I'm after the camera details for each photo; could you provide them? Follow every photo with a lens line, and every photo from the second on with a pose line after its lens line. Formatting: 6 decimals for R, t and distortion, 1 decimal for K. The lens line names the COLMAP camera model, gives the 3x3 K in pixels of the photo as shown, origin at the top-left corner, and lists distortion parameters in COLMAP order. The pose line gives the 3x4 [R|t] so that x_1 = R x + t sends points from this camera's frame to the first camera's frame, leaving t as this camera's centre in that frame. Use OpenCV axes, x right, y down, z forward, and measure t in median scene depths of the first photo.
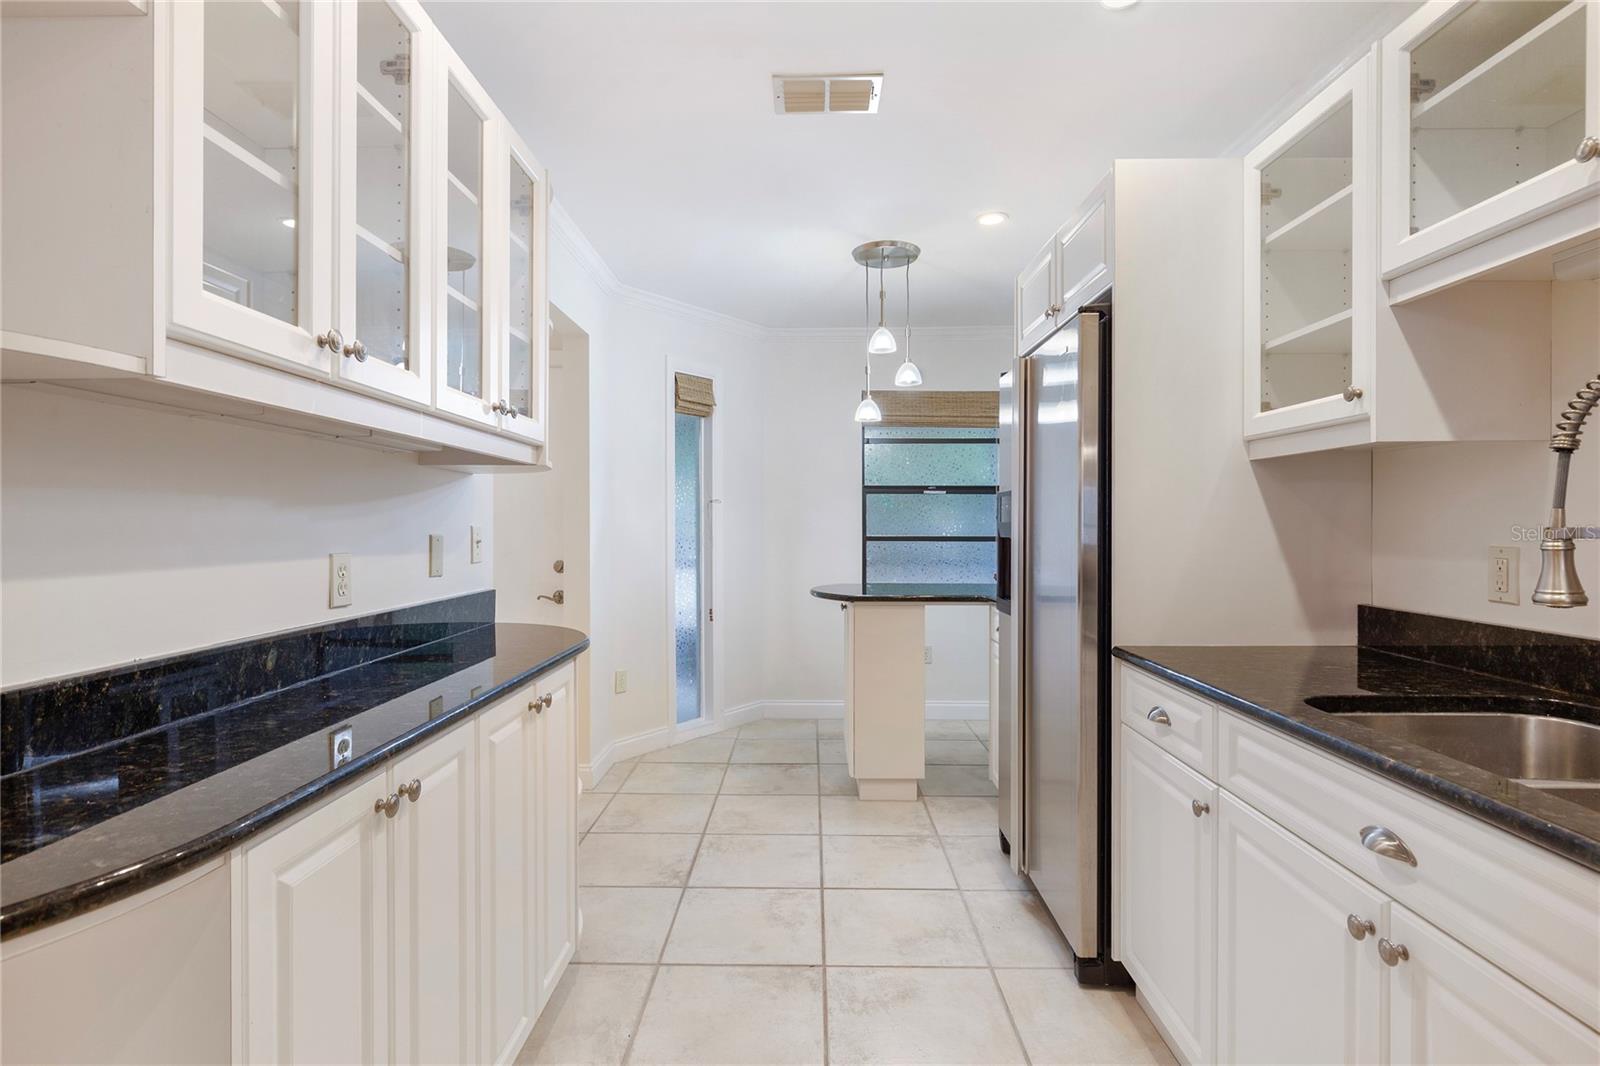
lens RADIAL K [[790.6, 0, 800.0], [0, 790.6, 533.0], [0, 0, 1]] dist [-0.003477, -0.001358]
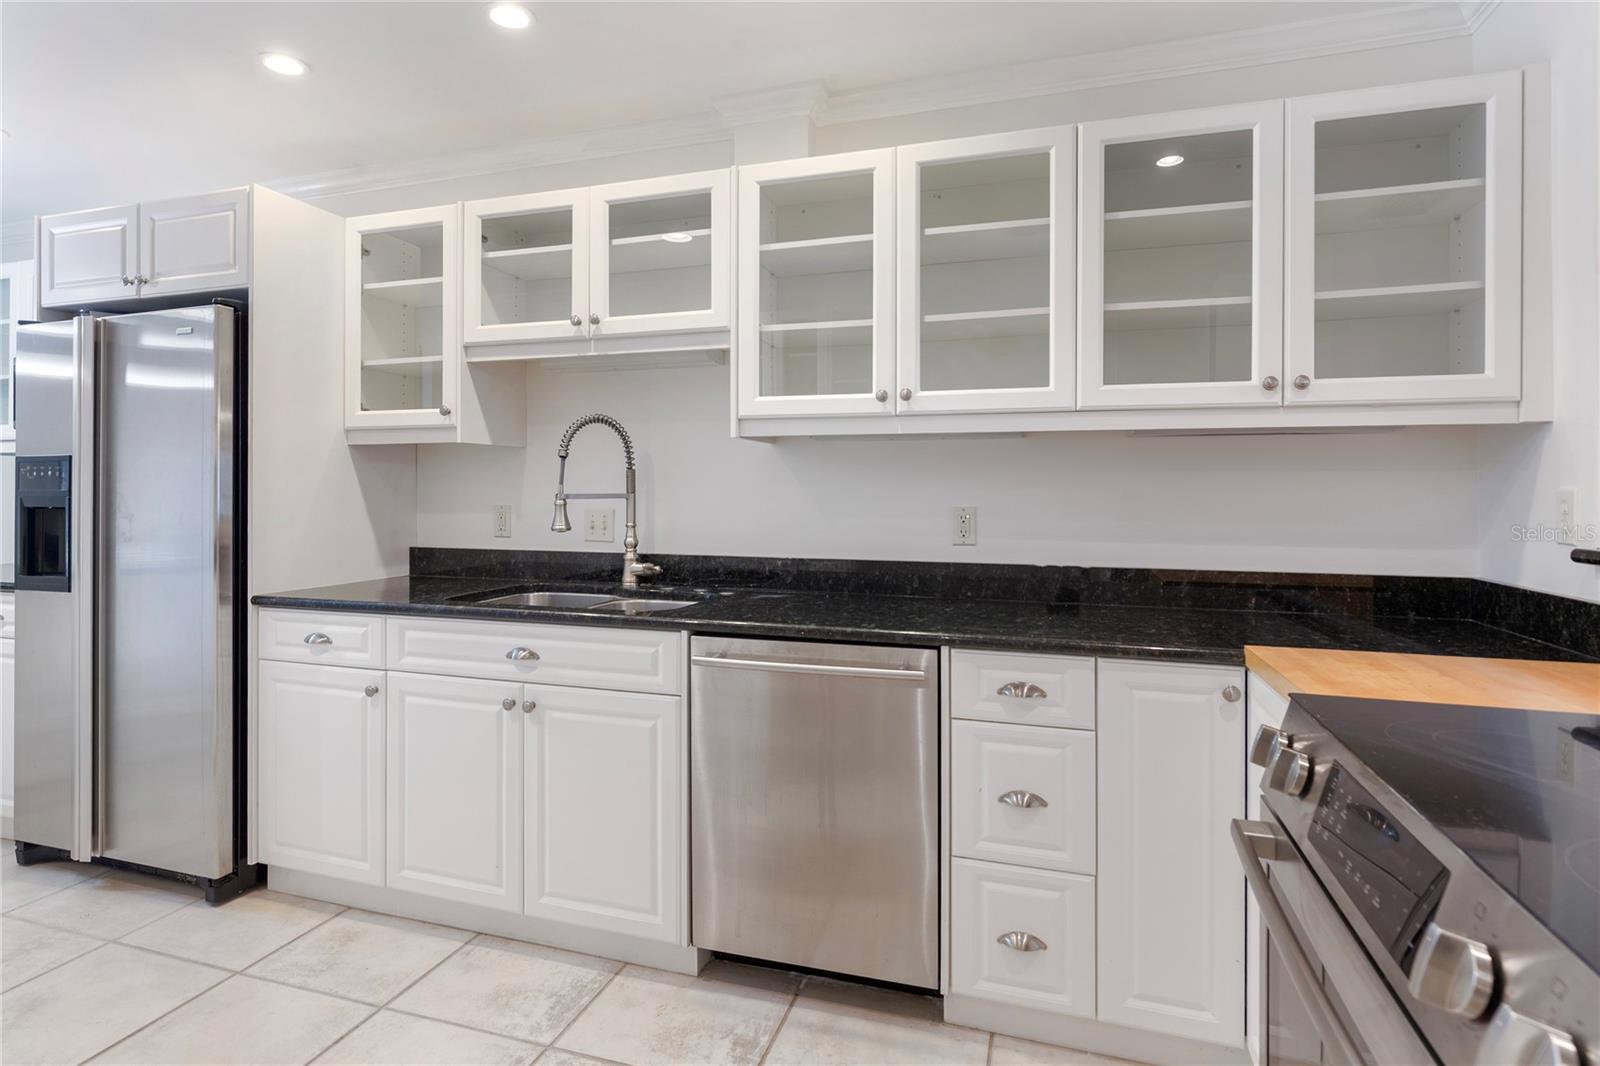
lens RADIAL K [[815.7, 0, 797.9], [0, 815.7, 500.5], [0, 0, 1]] dist [-0.003683, -0.000408]
pose [[0.285129, -0.004237, 0.958480, -0.667069], [0.008910, 0.999959, 0.001770, 0.009007], [-0.958448, 0.008036, 0.285155, -0.157567]]
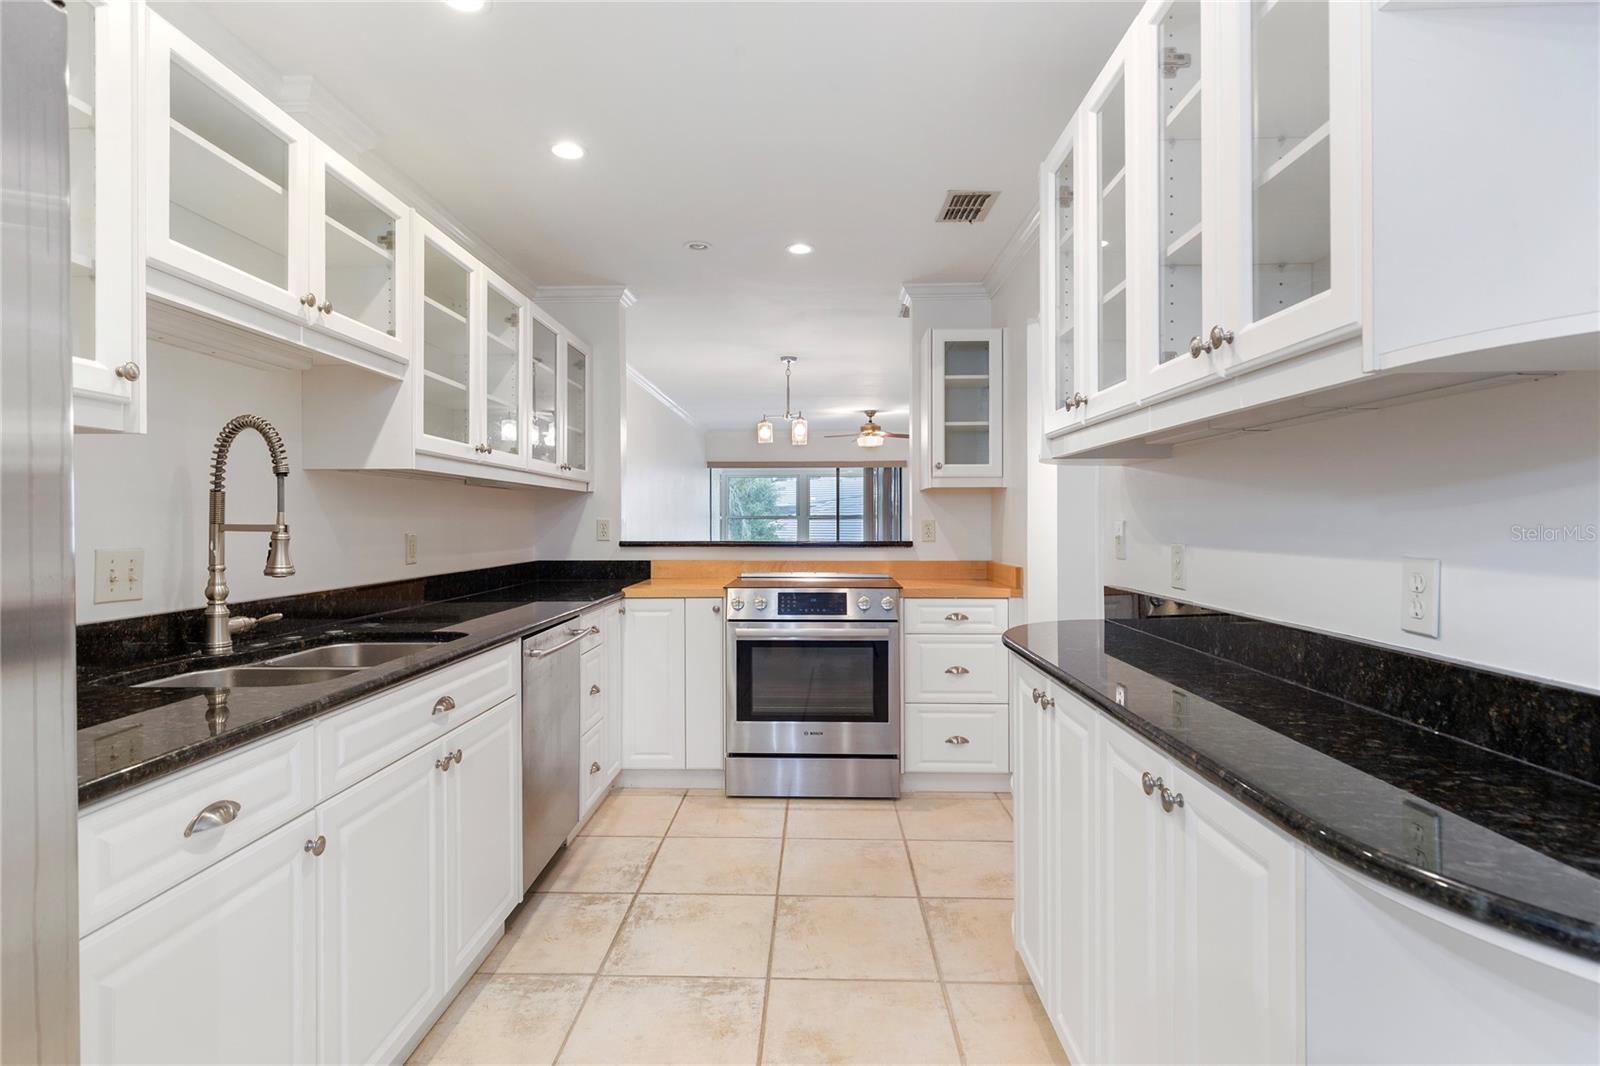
lens RADIAL K [[790.6, 0, 800.0], [0, 790.6, 533.0], [0, 0, 1]] dist [-0.003477, -0.001358]
pose [[-0.999977, 0.005049, 0.004491, -0.038853], [0.005180, 0.999546, 0.029680, -0.023205], [-0.004339, 0.029703, -0.999549, 1.820699]]
